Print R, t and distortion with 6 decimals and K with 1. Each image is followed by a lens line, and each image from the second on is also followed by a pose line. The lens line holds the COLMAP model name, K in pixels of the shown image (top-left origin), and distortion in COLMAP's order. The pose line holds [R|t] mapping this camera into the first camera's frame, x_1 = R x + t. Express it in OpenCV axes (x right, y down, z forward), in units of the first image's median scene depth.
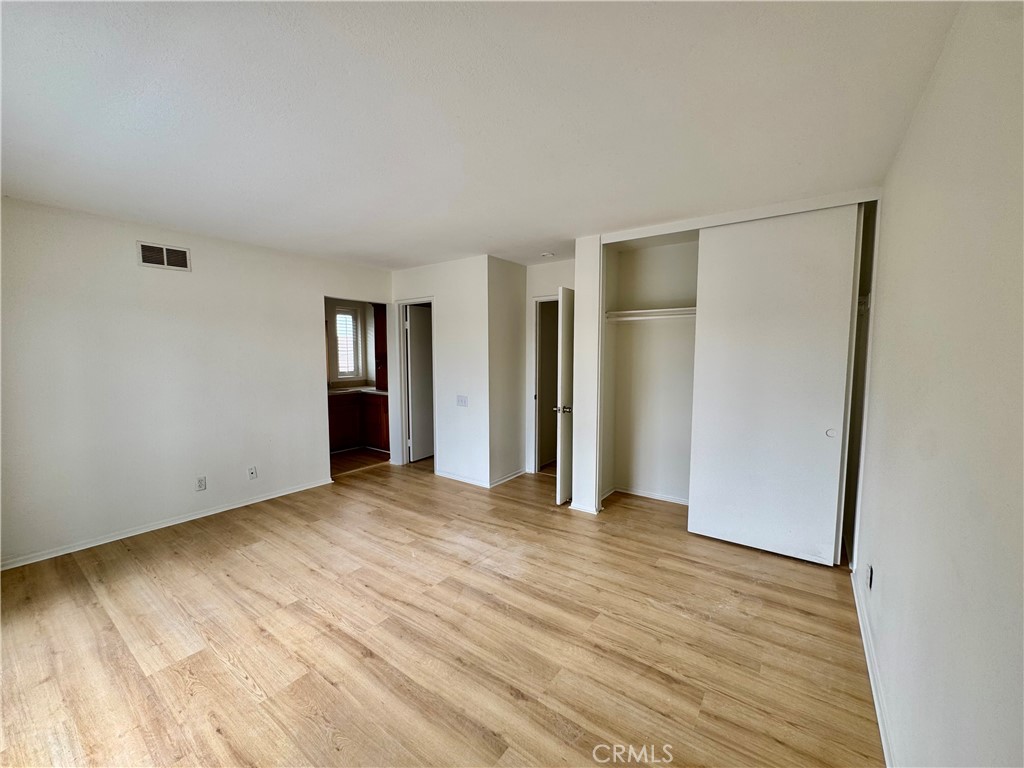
lens RADIAL K [[410.2, 0, 514.4], [0, 410.2, 385.6], [0, 0, 1]] dist [-0.000542, -0.000045]
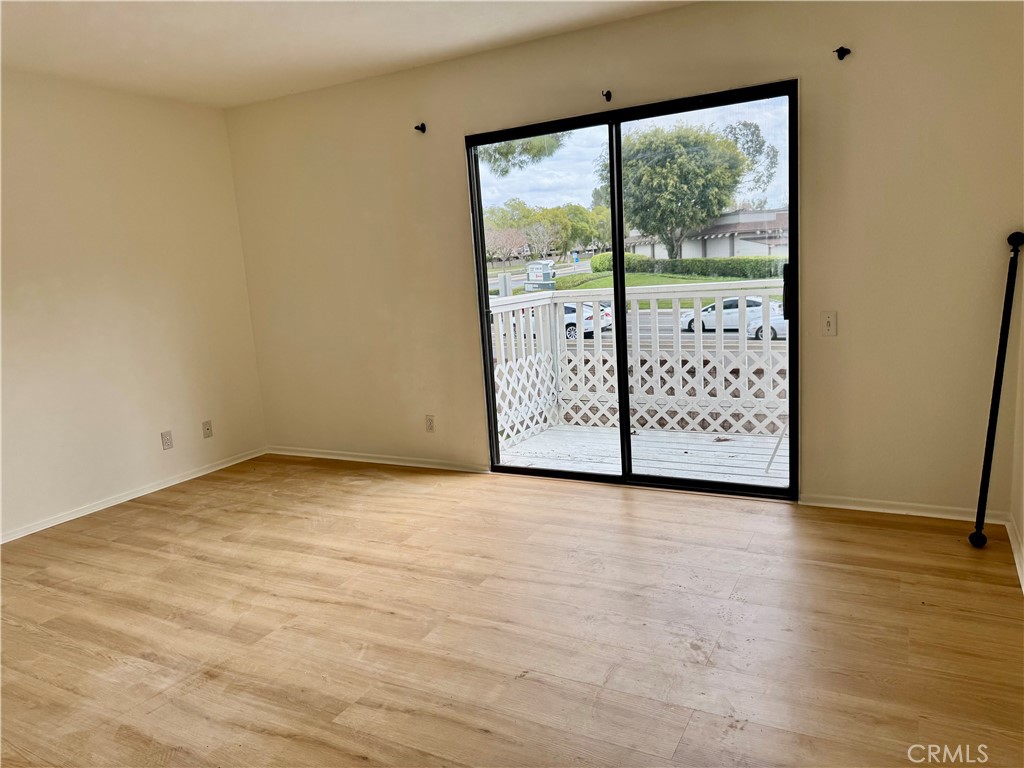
lens RADIAL K [[726.7, 0, 513.4], [0, 726.7, 384.5], [0, 0, 1]] dist [-0.034252, -0.004054]
pose [[-0.990549, 0.078763, -0.112287, -0.476772], [0.048531, 0.966986, 0.250167, -0.106778], [0.128284, 0.242353, -0.961670, 2.114889]]
